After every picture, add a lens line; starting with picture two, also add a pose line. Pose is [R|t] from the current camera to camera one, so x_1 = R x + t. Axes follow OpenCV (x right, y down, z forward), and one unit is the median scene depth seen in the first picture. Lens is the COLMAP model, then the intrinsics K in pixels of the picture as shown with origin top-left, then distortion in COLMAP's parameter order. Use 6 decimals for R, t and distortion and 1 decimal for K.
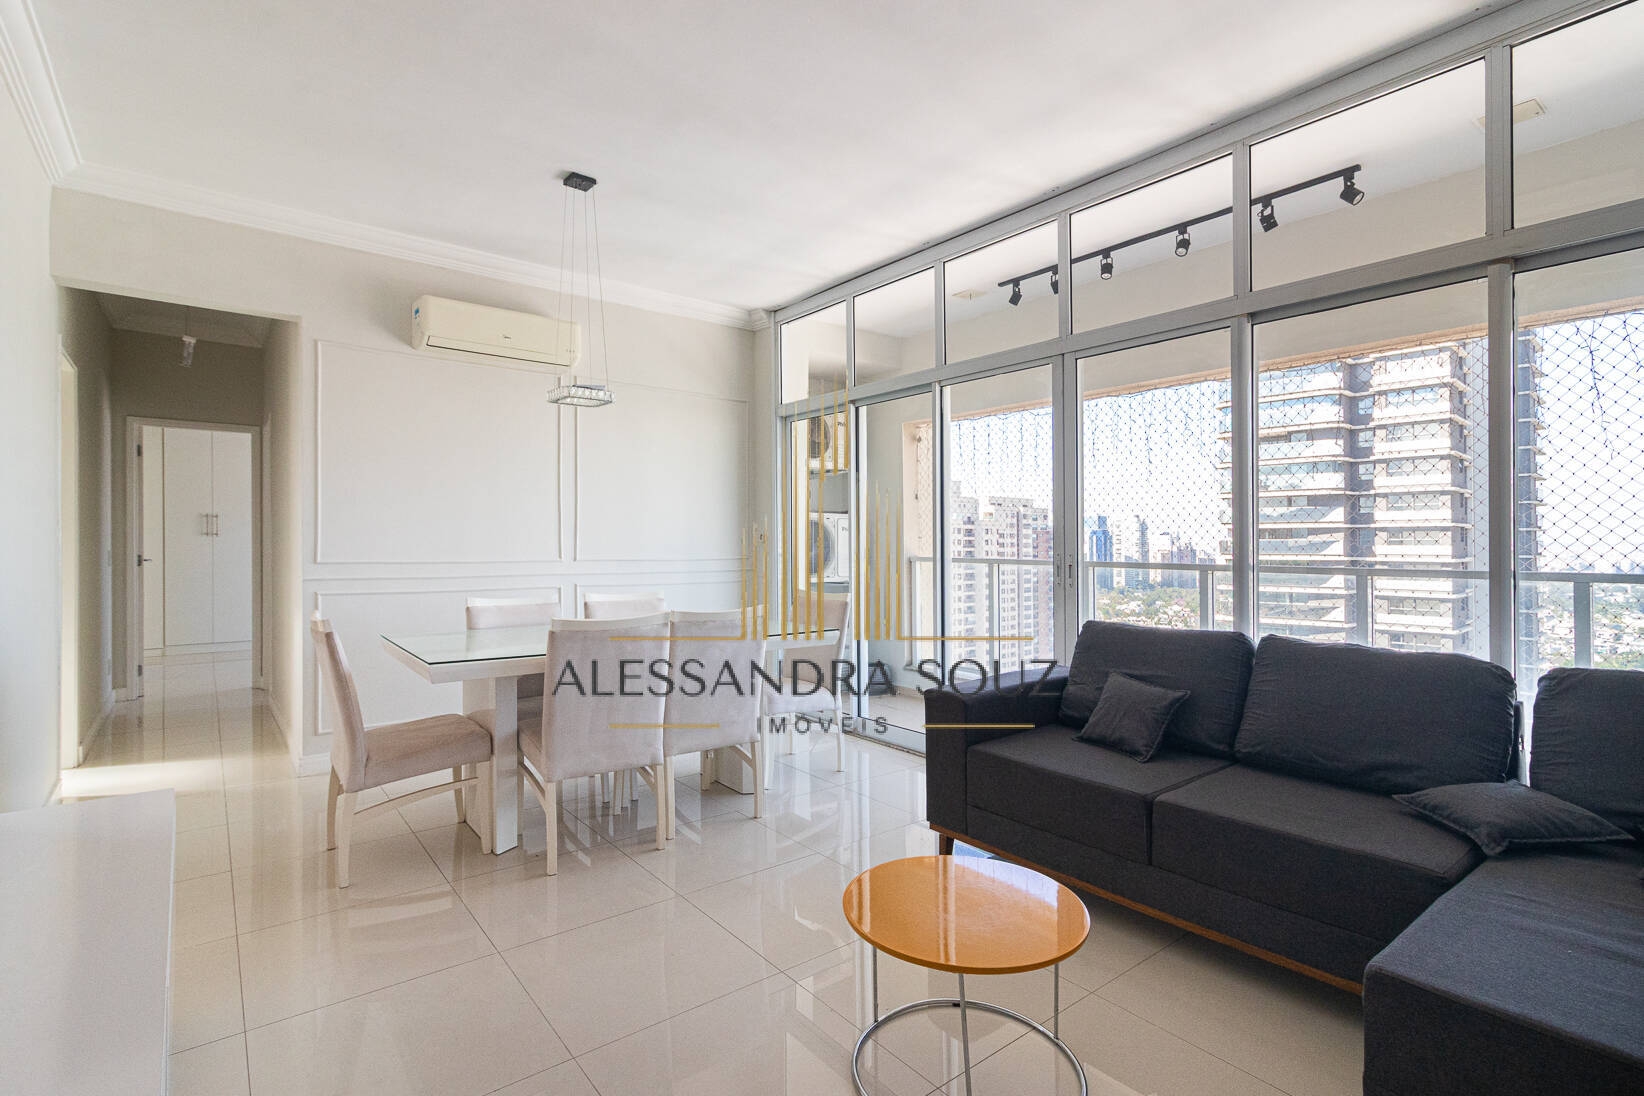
lens RADIAL K [[777.7, 0, 819.2], [0, 777.7, 540.9], [0, 0, 1]] dist [0.009429, 0.000651]
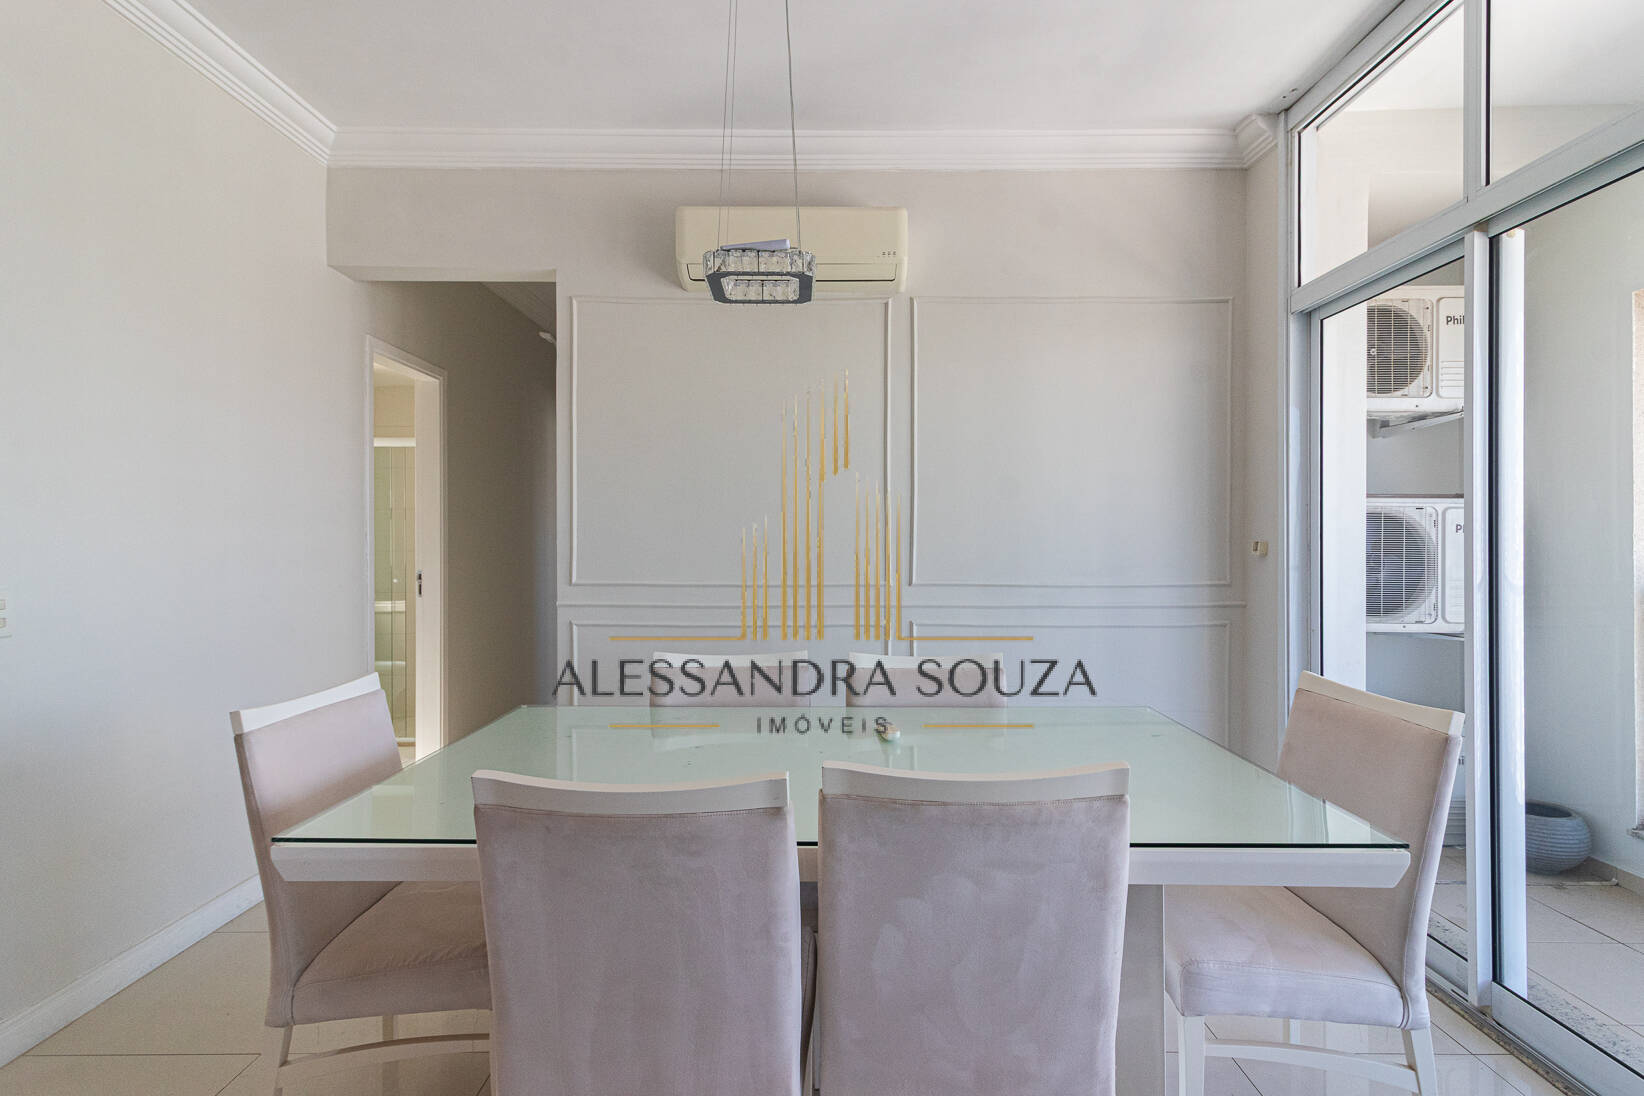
lens RADIAL K [[777.7, 0, 821.9], [0, 777.7, 550.7], [0, 0, 1]] dist [0.009429, 0.000651]
pose [[0.787045, 0.004516, -0.616879, 0.023730], [0.003909, 0.999917, 0.012308, -0.010484], [0.616883, -0.012098, 0.786962, 0.422815]]
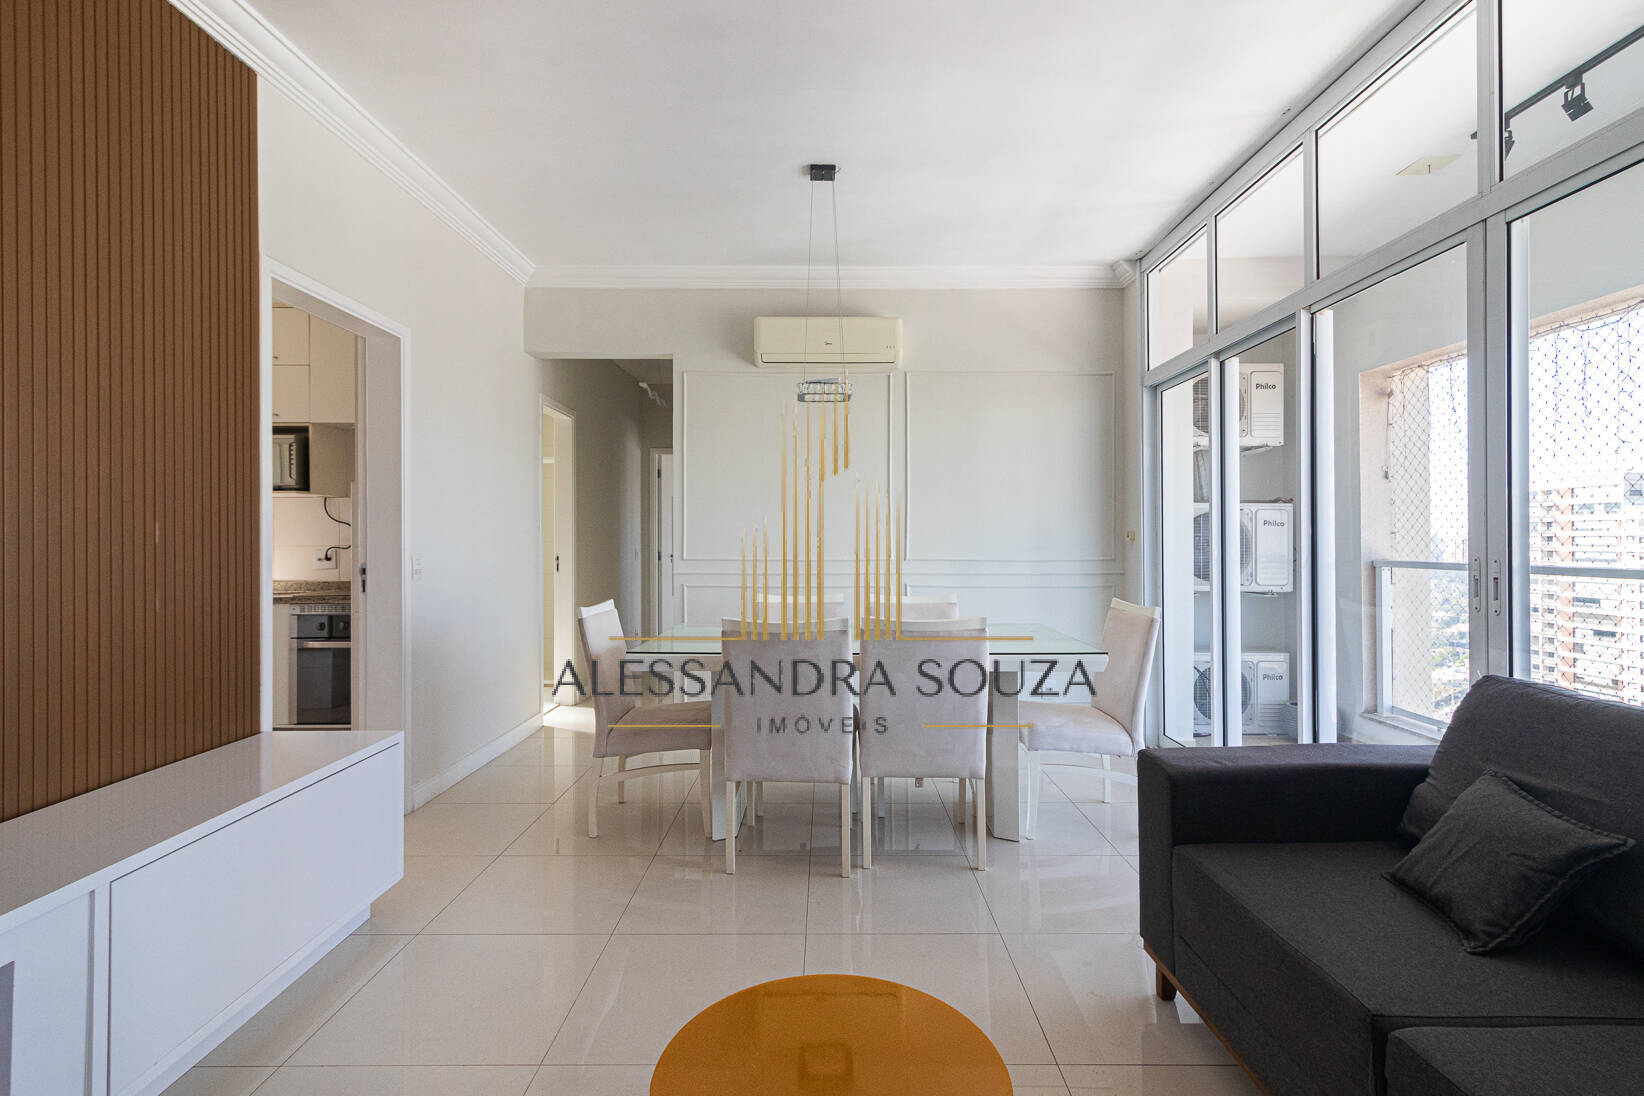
lens RADIAL K [[777.7, 0, 826.8], [0, 777.7, 542.4], [0, 0, 1]] dist [0.009429, 0.000651]
pose [[0.787158, -0.002103, -0.616748, 0.201554], [0.004143, 0.999990, 0.001877, 0.001008], [0.616737, -0.004033, 0.787159, 0.156667]]
